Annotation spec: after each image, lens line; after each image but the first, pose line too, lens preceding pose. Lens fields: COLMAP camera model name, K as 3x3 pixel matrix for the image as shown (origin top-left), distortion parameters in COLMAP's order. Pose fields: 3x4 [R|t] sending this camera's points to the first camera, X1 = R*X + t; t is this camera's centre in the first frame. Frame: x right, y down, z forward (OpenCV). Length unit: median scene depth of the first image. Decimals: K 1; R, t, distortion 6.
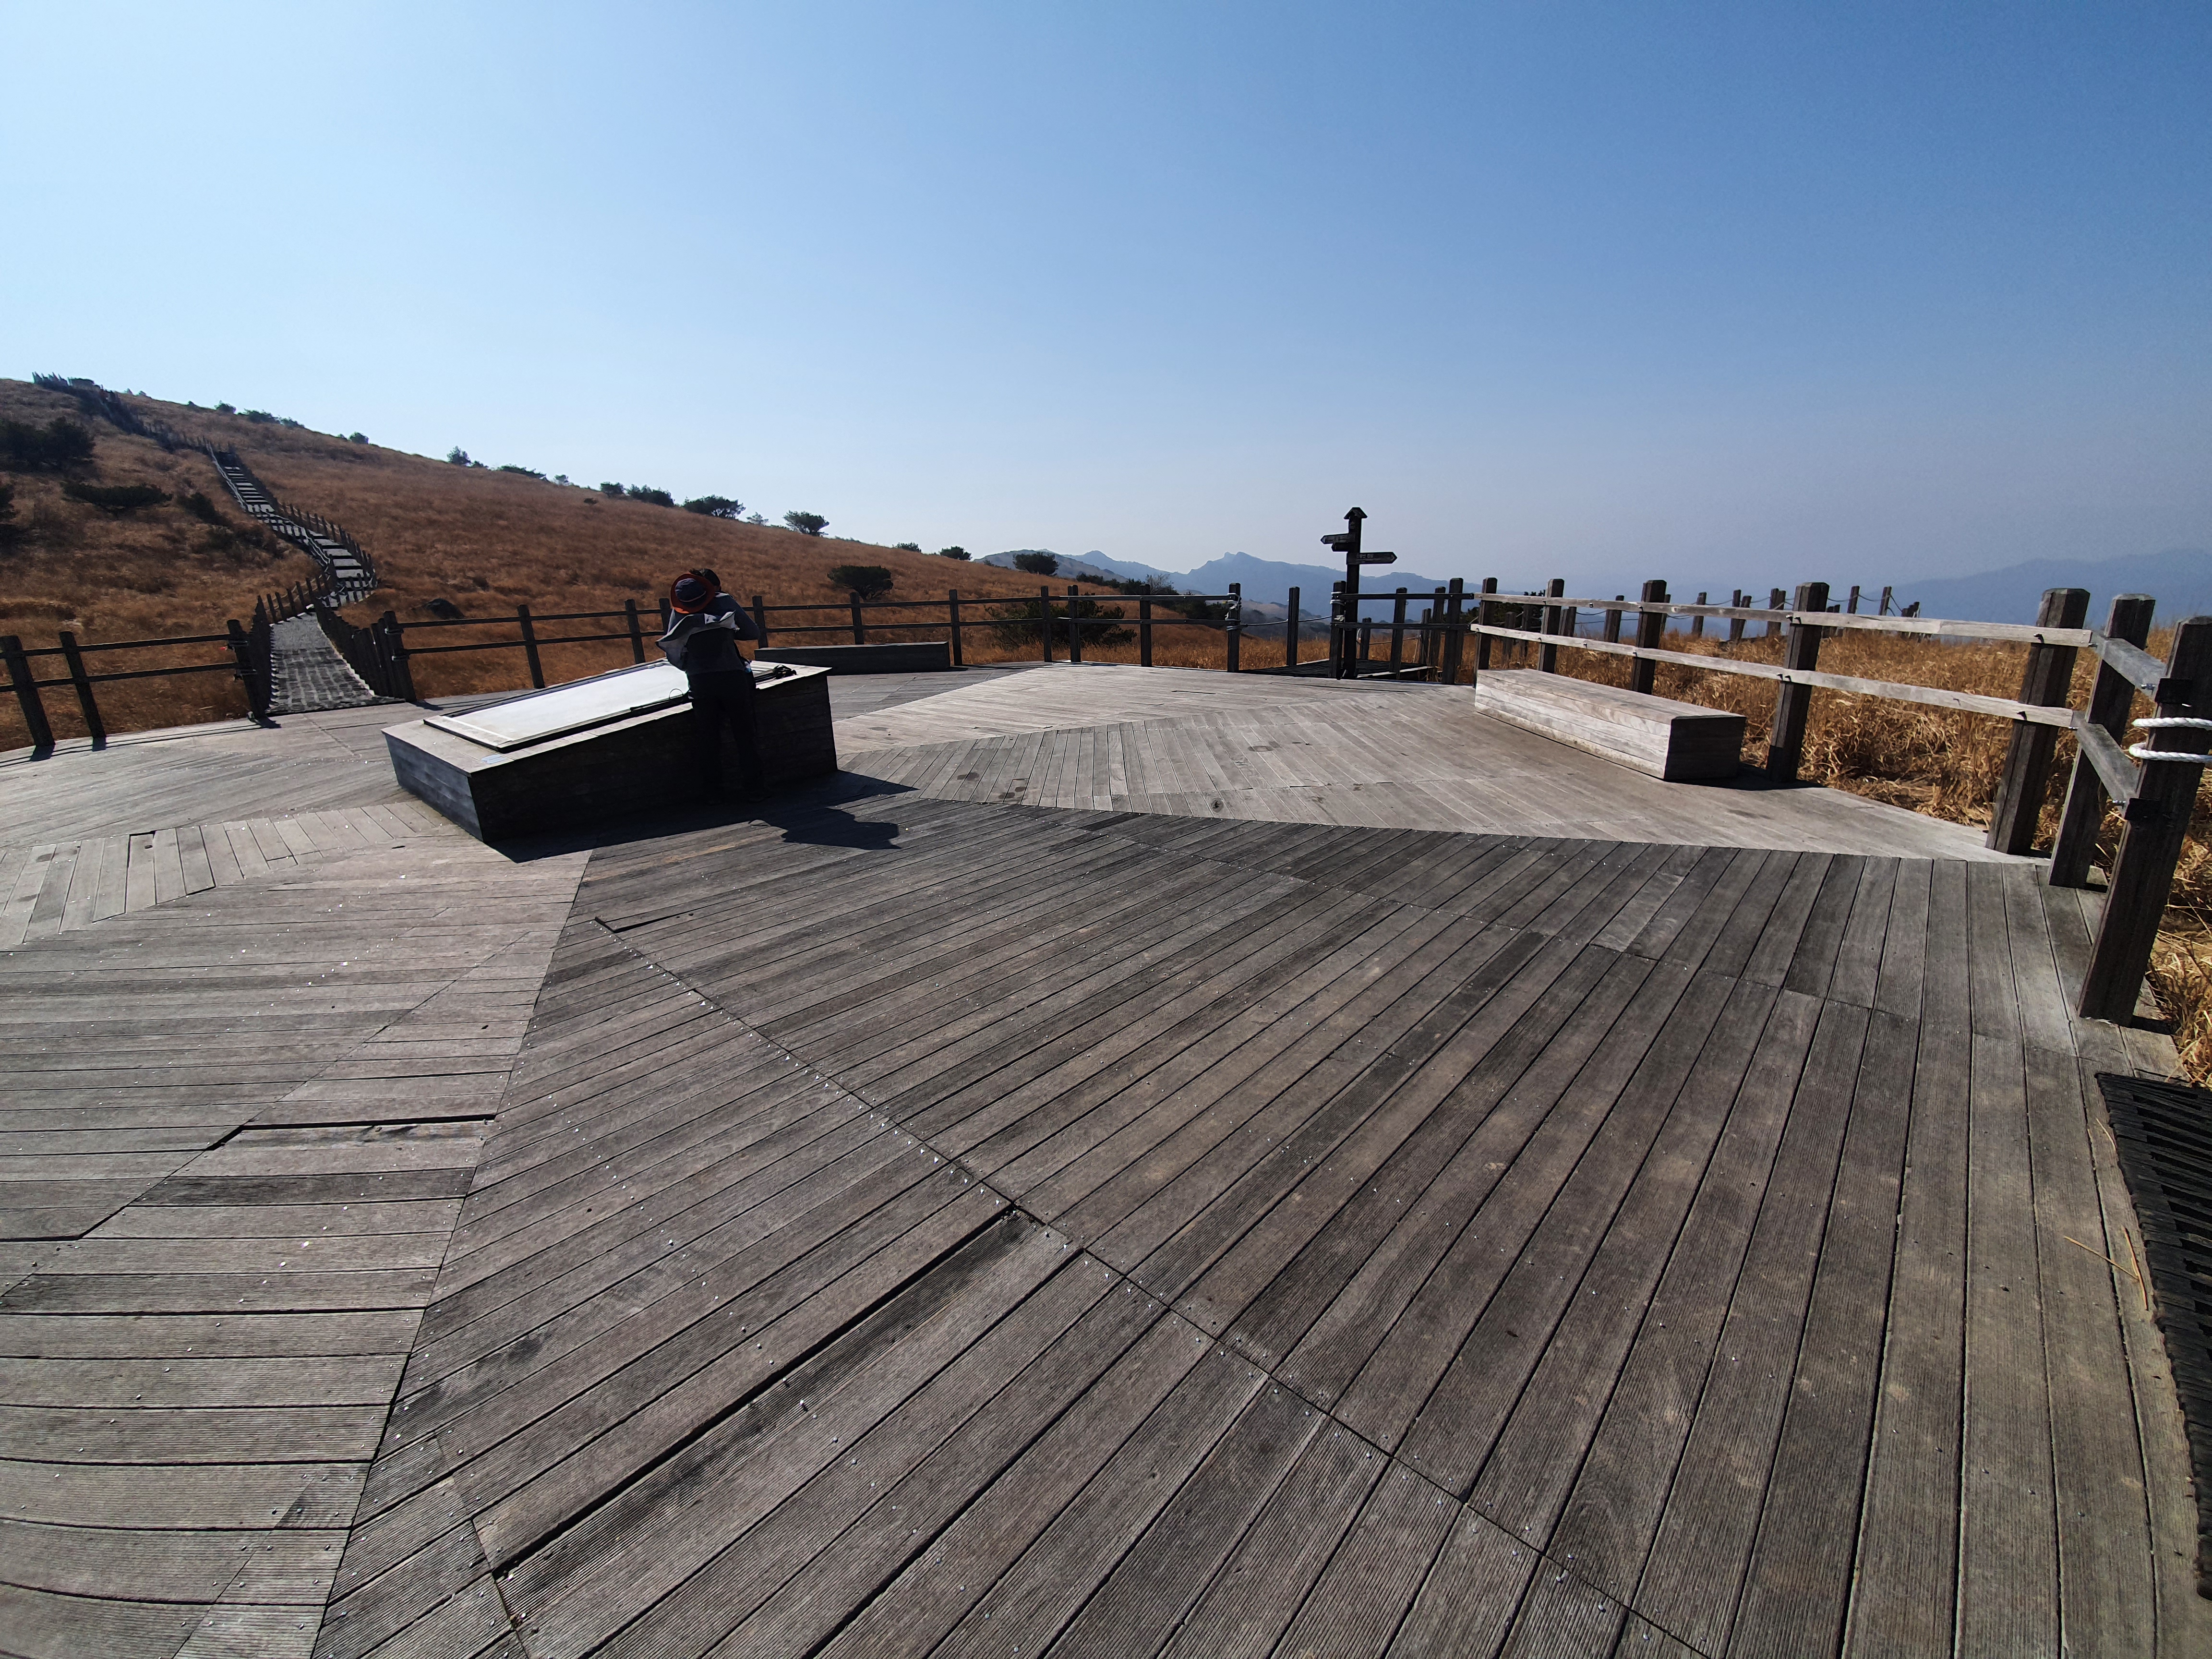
lens RADIAL K [[905.3, 0, 1106.0], [0, 905.3, 829.5], [0, 0, 1]] dist [-0.000196, -0.008471]
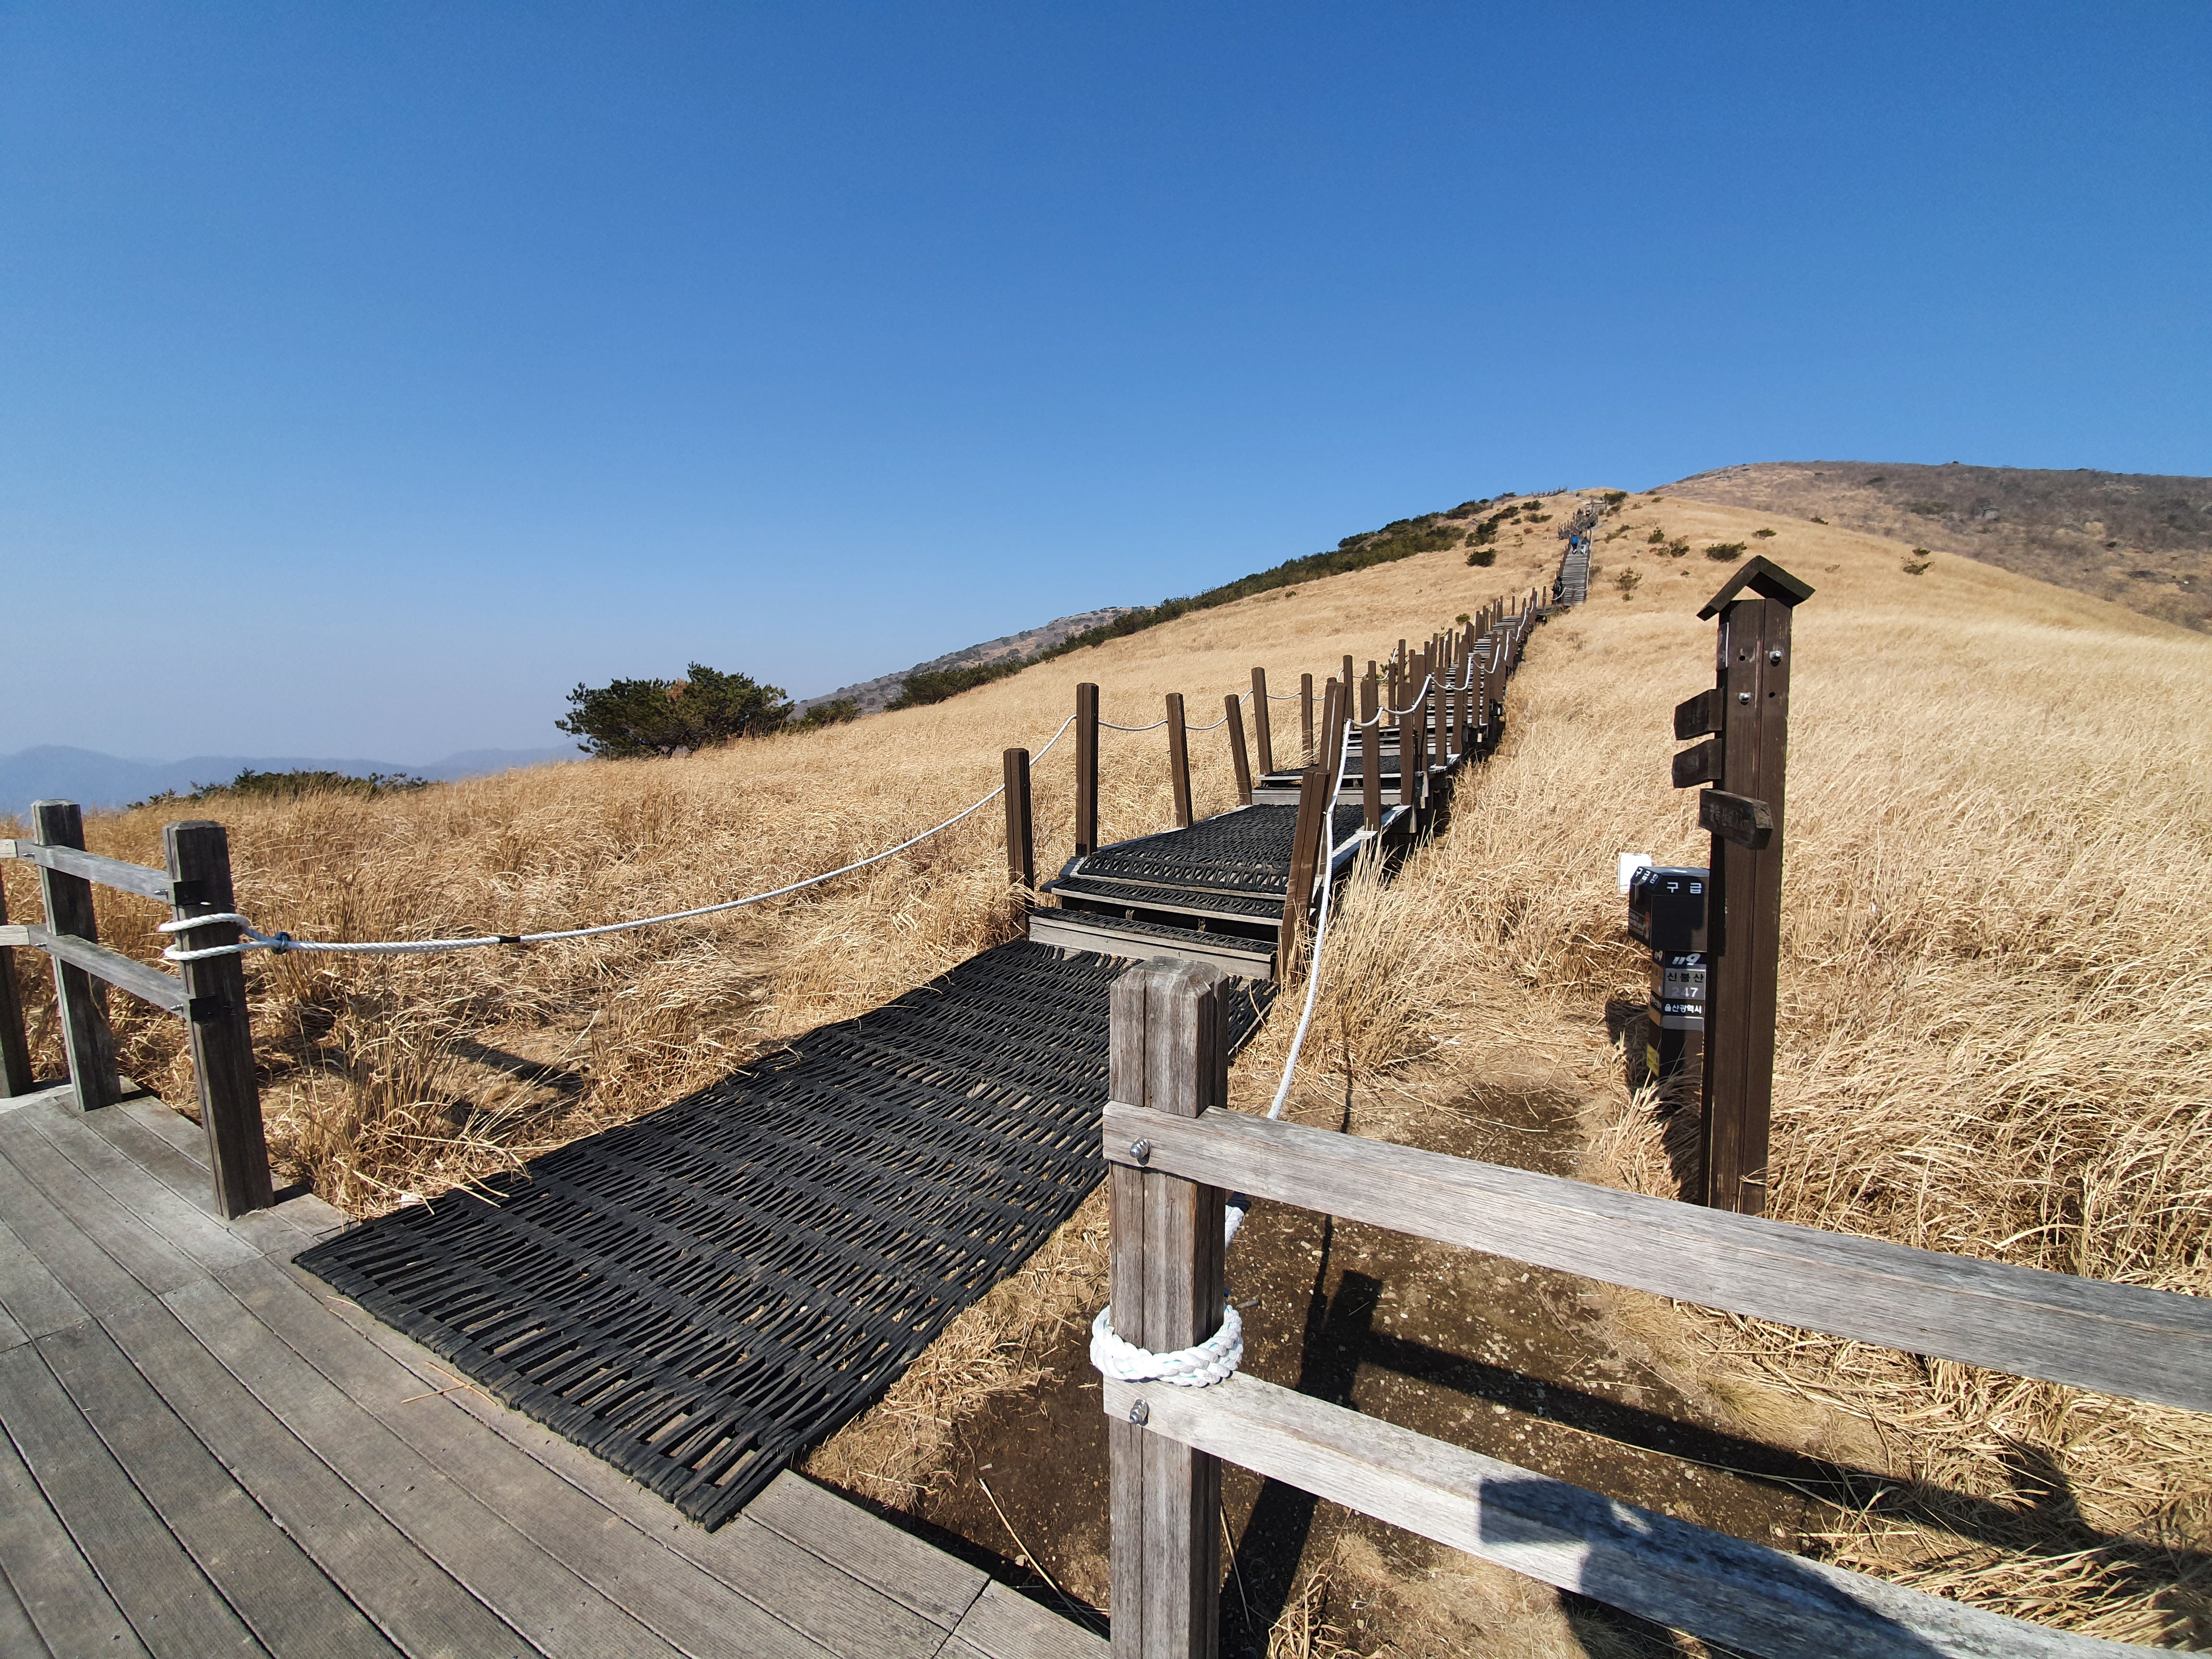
lens RADIAL K [[905.3, 0, 1106.0], [0, 905.3, 829.5], [0, 0, 1]] dist [-0.000196, -0.008471]
pose [[-0.252272, -0.071249, 0.965030, -0.085678], [0.254231, 0.957370, 0.137143, -0.105109], [-0.933662, 0.279938, -0.223404, 0.225427]]
